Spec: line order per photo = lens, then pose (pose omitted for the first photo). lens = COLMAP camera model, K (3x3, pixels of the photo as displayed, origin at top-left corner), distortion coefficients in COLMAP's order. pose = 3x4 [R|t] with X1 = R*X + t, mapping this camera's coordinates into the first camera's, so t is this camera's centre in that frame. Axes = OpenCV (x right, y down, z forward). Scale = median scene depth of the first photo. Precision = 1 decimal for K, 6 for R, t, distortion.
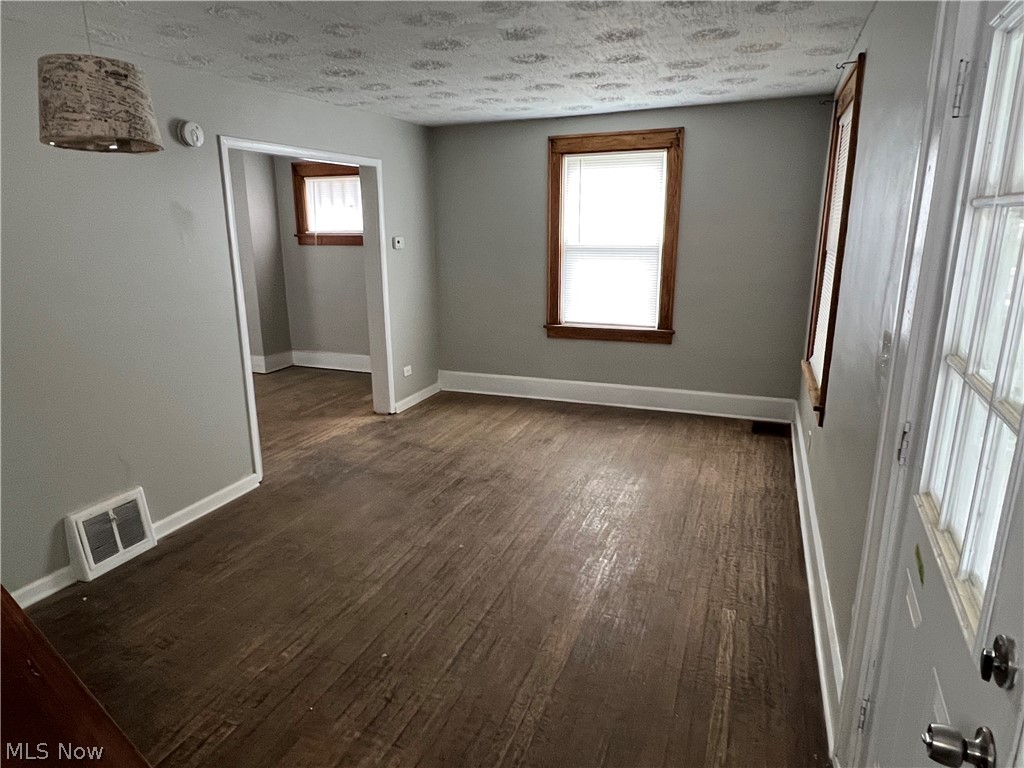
lens RADIAL K [[630.6, 0, 506.3], [0, 630.6, 385.4], [0, 0, 1]] dist [-0.006918, 0.000247]
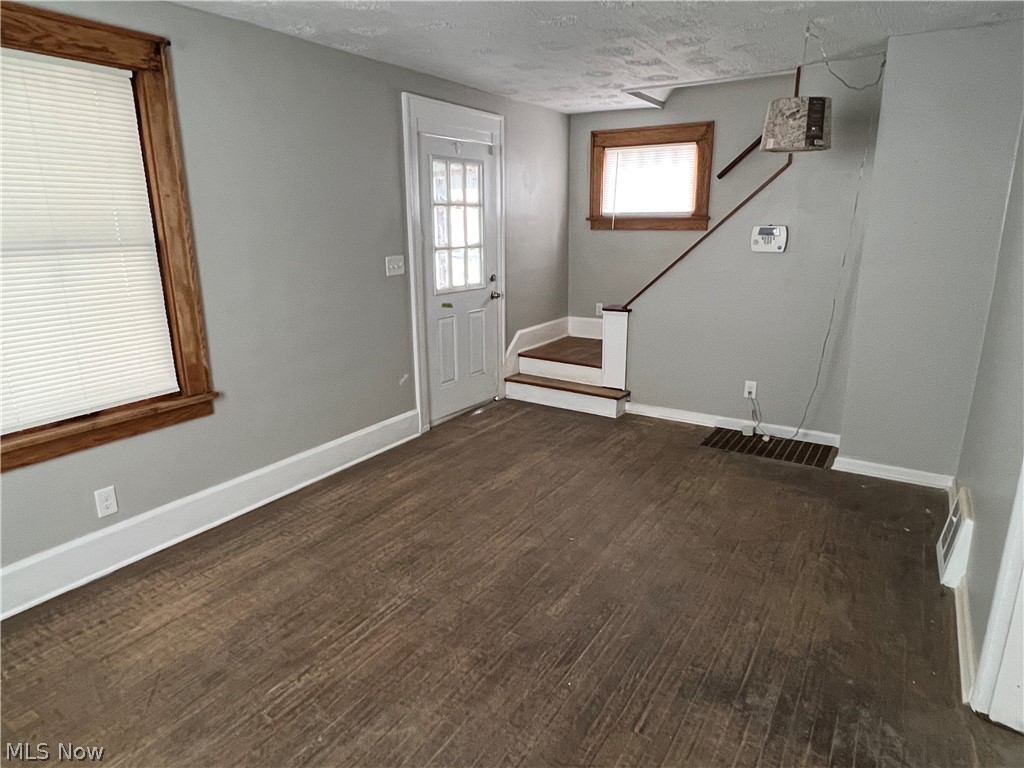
lens RADIAL K [[630.6, 0, 507.9], [0, 630.6, 382.6], [0, 0, 1]] dist [-0.006918, 0.000247]
pose [[-0.982482, -0.027096, 0.184378, -0.102239], [0.065512, 0.876008, 0.477827, -0.291530], [-0.174464, 0.481535, -0.858887, 1.200814]]
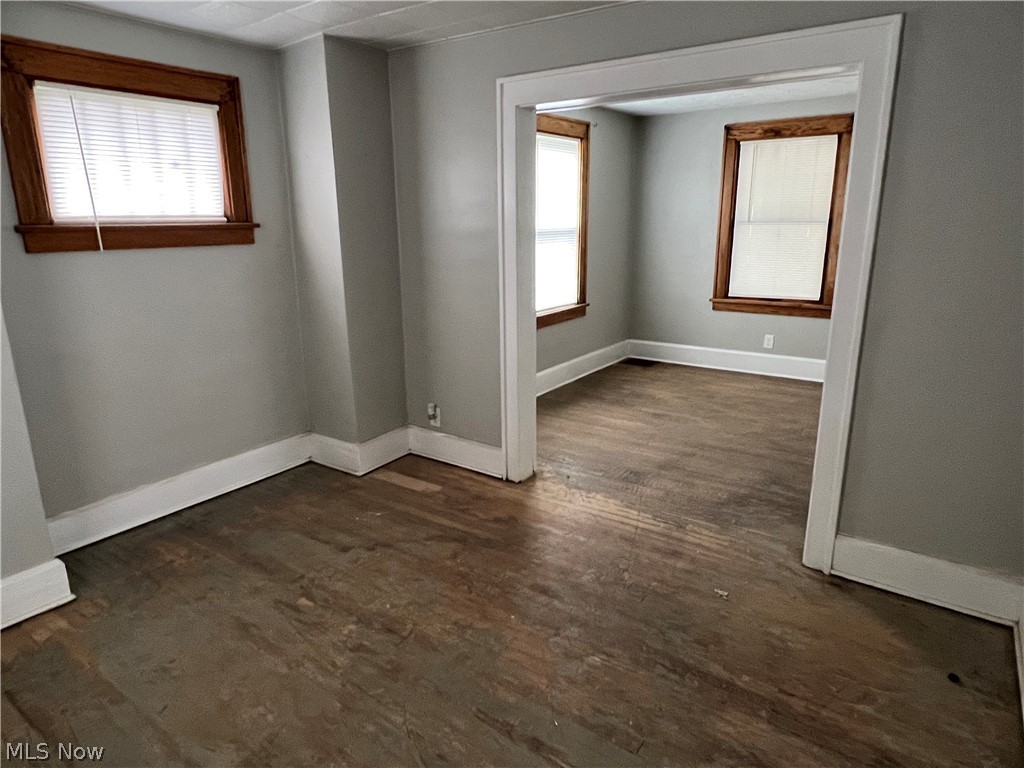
lens RADIAL K [[630.6, 0, 504.1], [0, 630.6, 378.0], [0, 0, 1]] dist [-0.006918, 0.000247]
pose [[0.234452, -0.233914, 0.943566, -0.980239], [0.252905, 0.951874, 0.173133, -0.218738], [-0.938654, 0.198041, 0.282326, 0.964609]]
